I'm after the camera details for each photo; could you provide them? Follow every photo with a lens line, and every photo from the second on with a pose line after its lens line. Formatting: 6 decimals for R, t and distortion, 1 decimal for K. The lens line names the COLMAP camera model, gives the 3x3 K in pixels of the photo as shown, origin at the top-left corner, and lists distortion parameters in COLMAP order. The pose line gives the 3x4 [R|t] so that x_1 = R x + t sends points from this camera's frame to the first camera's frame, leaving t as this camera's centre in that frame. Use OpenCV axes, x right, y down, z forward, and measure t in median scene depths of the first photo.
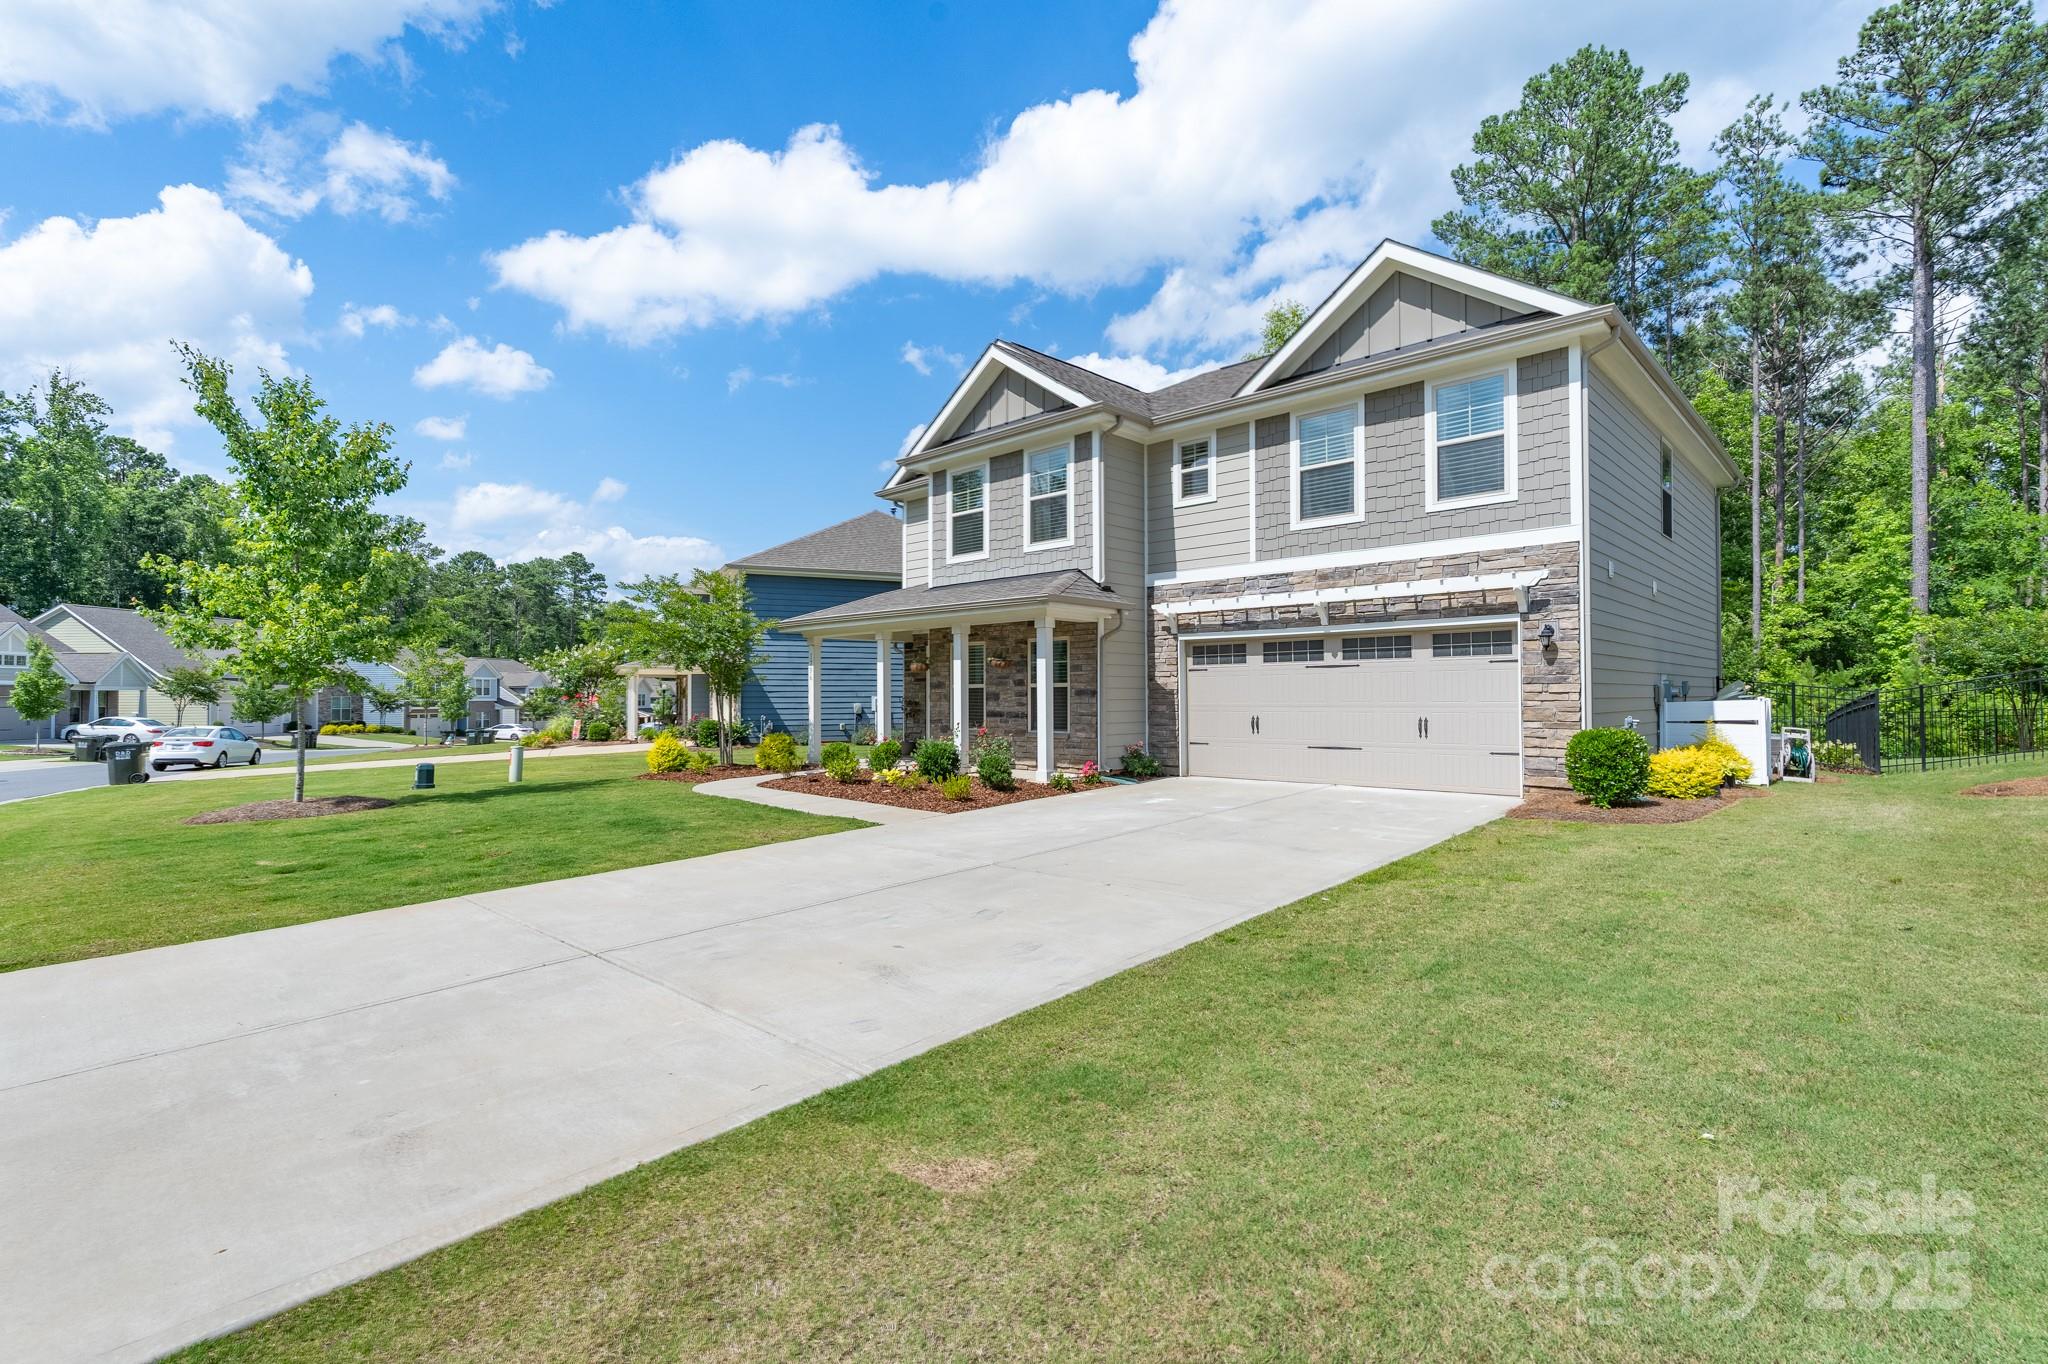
lens RADIAL K [[926.5, 0, 1030.1], [0, 926.5, 676.9], [0, 0, 1]] dist [-0.002360, 0.000322]
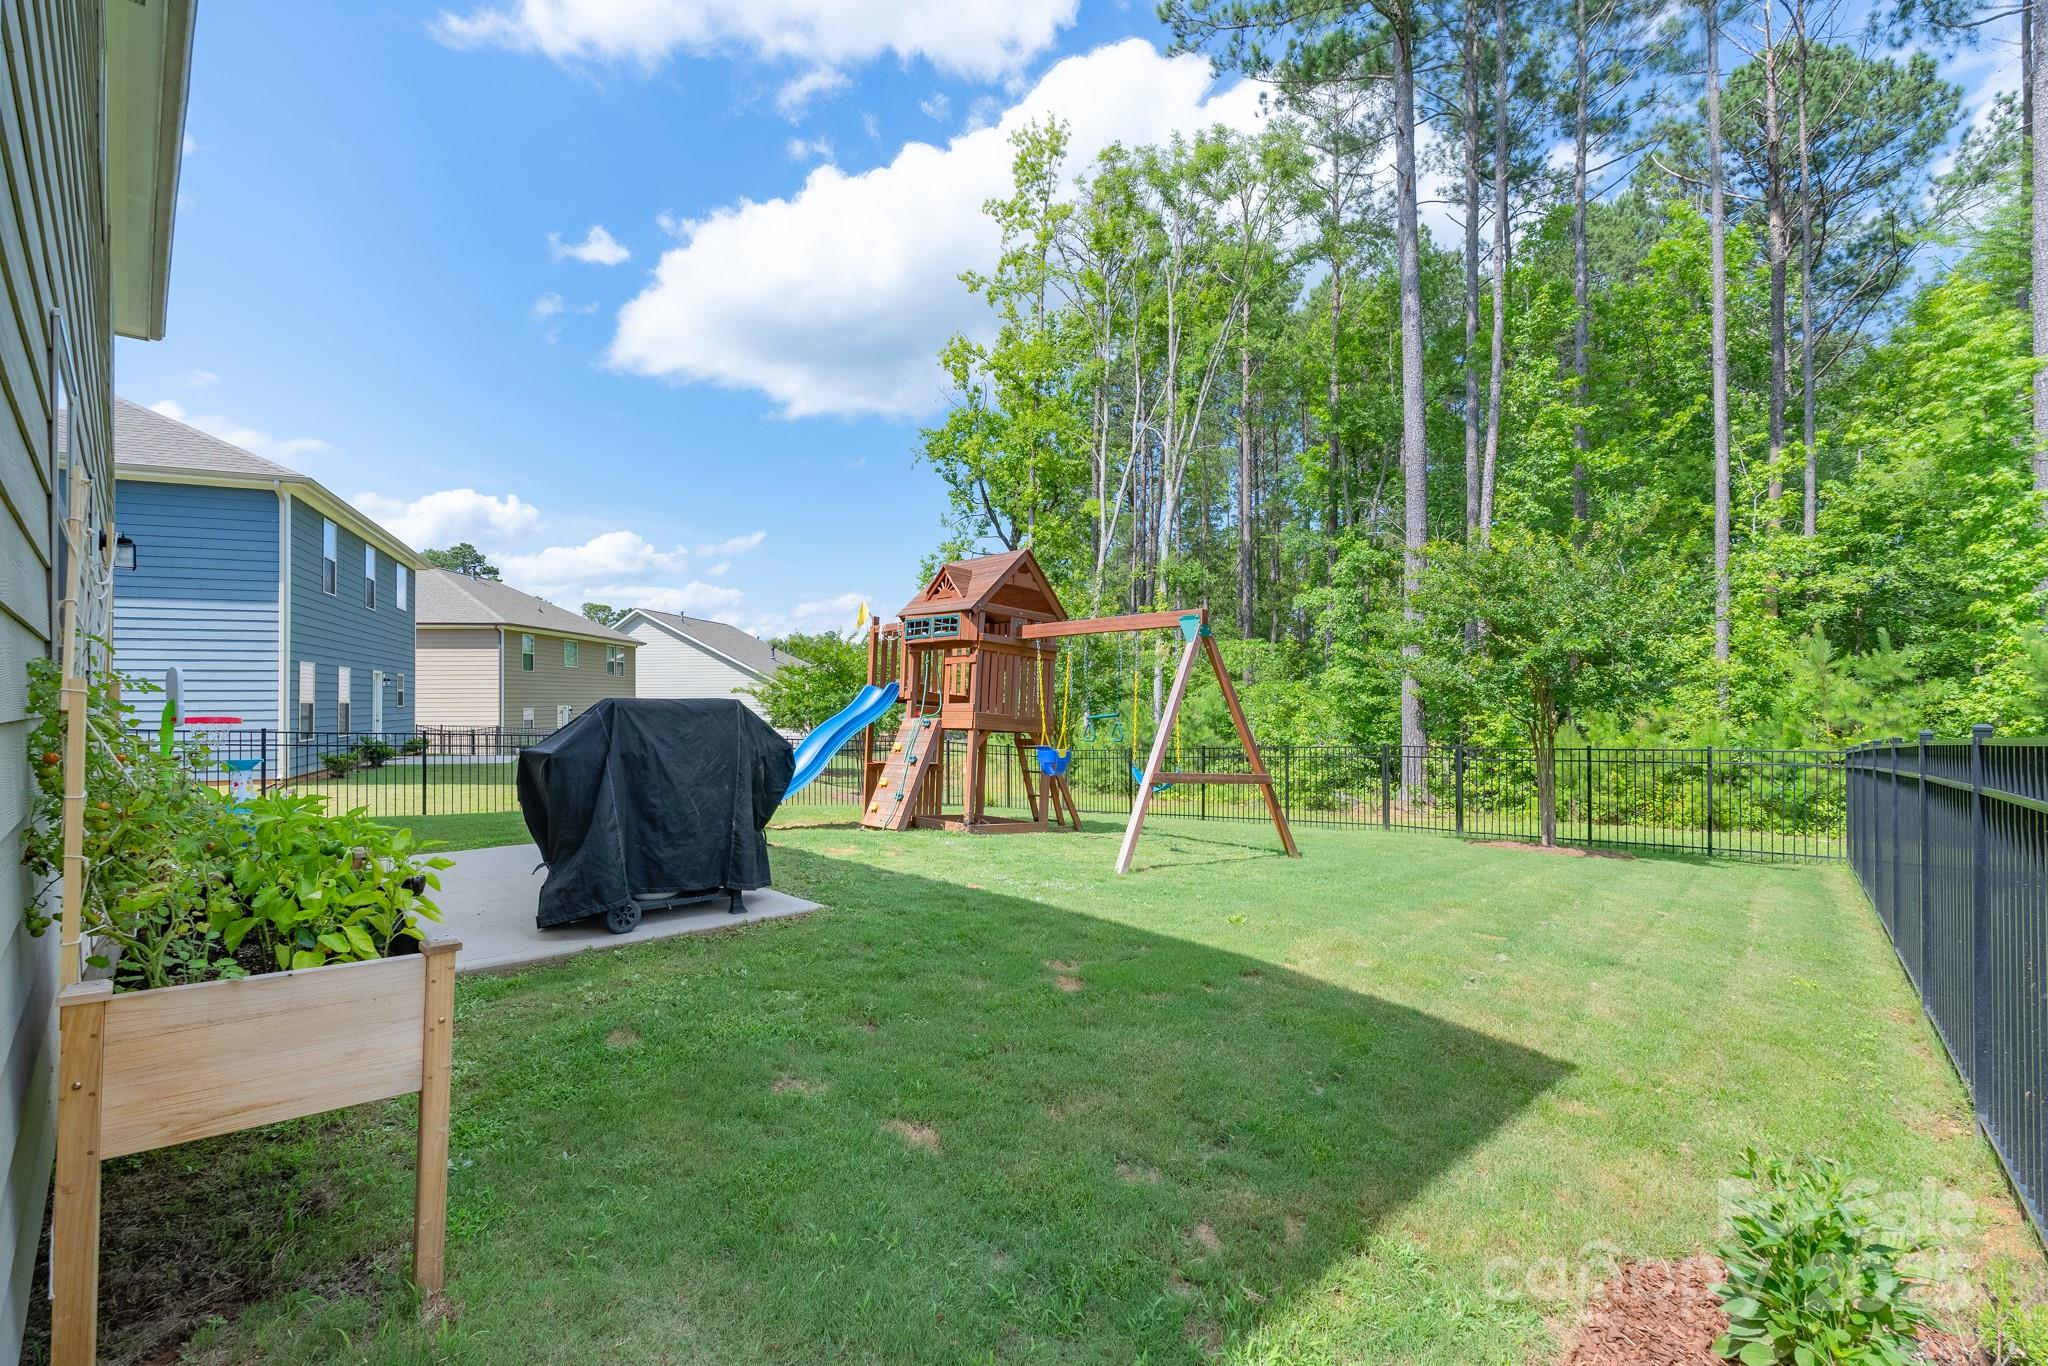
lens RADIAL K [[926.5, 0, 1012.0], [0, 926.5, 696.0], [0, 0, 1]] dist [-0.002360, 0.000322]
pose [[0.999495, 0.000719, -0.031783, 0.425355], [-0.000225, 0.999879, 0.015551, 0.009670], [0.031790, -0.015536, 0.999374, 0.489915]]
